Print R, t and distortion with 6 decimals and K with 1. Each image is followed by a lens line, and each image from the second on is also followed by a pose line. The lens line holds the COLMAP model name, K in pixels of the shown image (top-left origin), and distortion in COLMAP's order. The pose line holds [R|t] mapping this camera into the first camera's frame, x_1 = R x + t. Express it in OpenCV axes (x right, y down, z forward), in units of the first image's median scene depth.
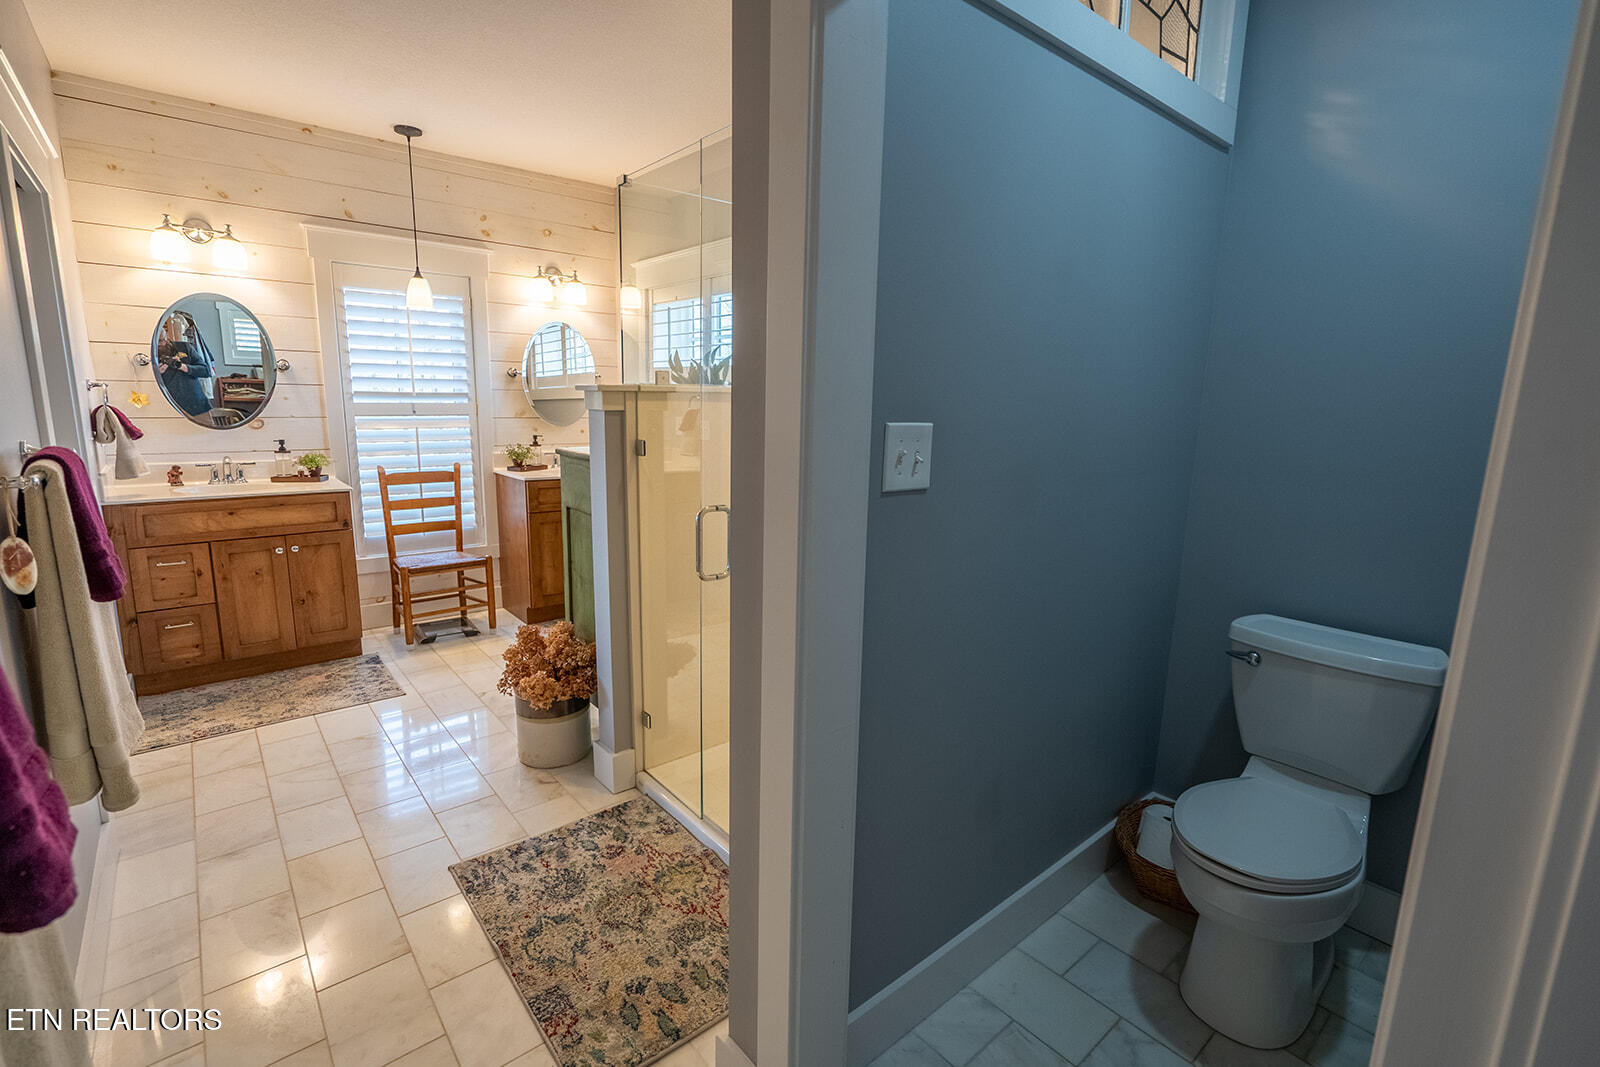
lens RADIAL K [[723.1, 0, 801.2], [0, 723.1, 525.7], [0, 0, 1]] dist [-0.010088, 0.008958]
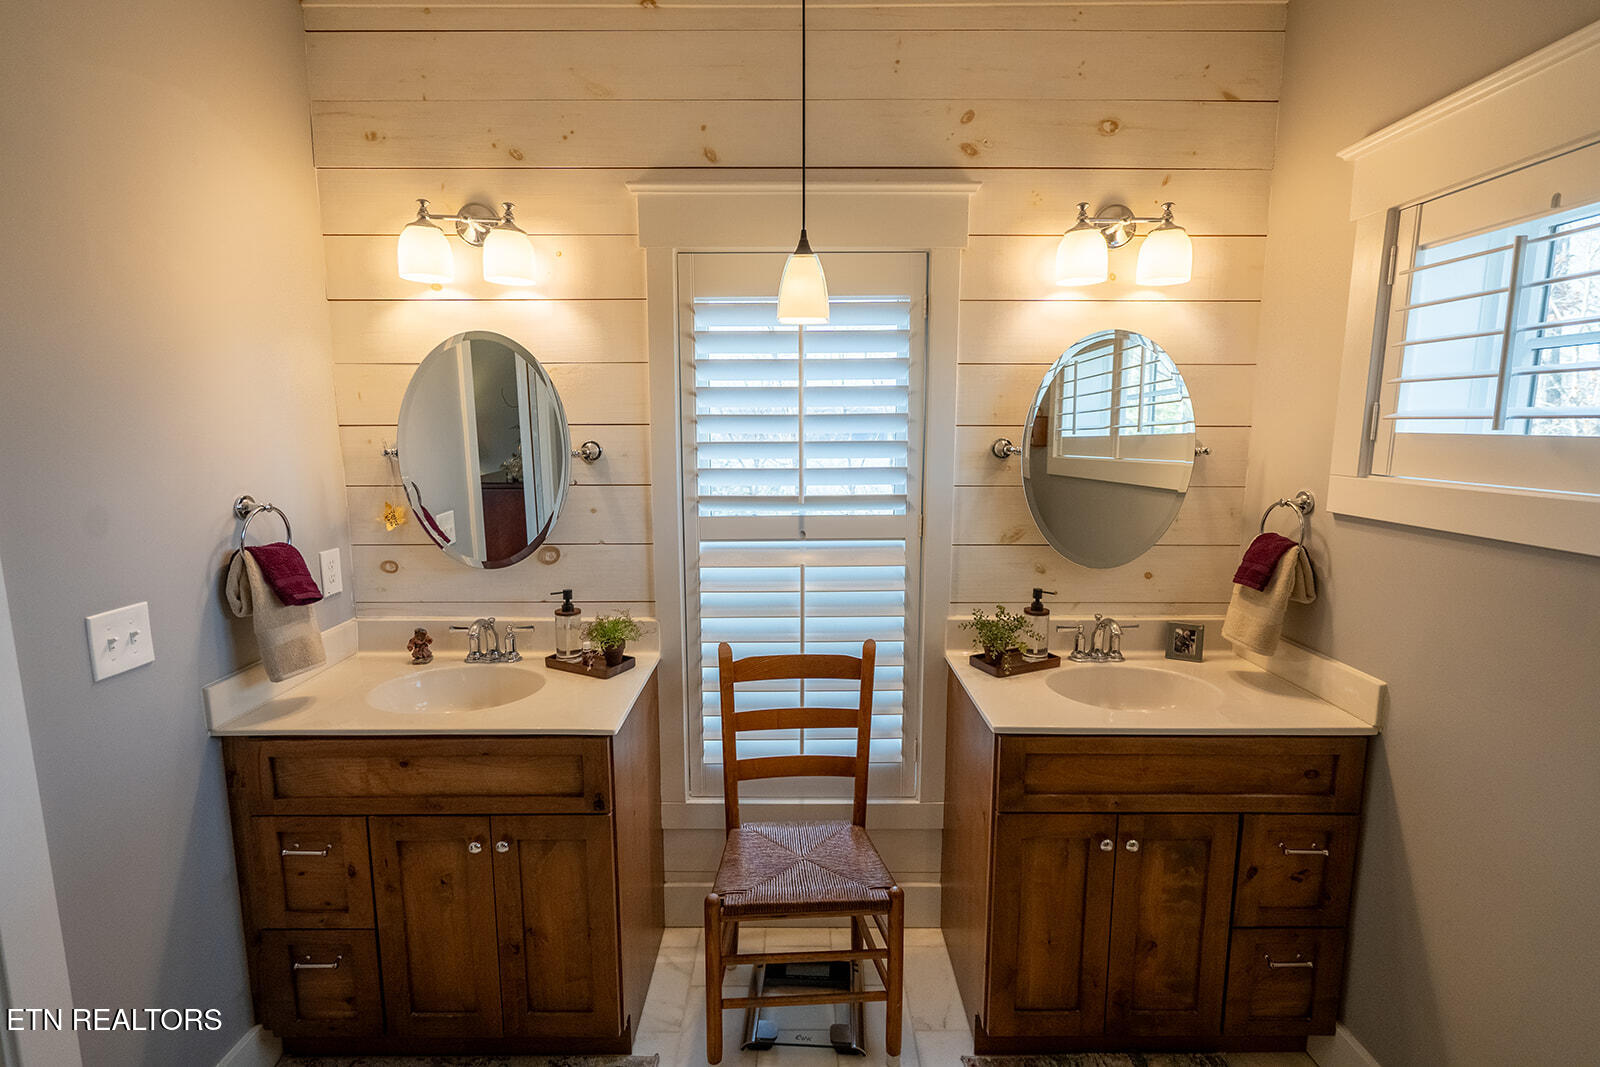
lens RADIAL K [[723.1, 0, 801.2], [0, 723.1, 525.7], [0, 0, 1]] dist [-0.010088, 0.008958]
pose [[0.764137, 0.069575, -0.641291, -0.216426], [-0.096734, 0.995284, -0.007284, -0.160460], [0.637759, 0.067601, 0.767263, 0.617488]]
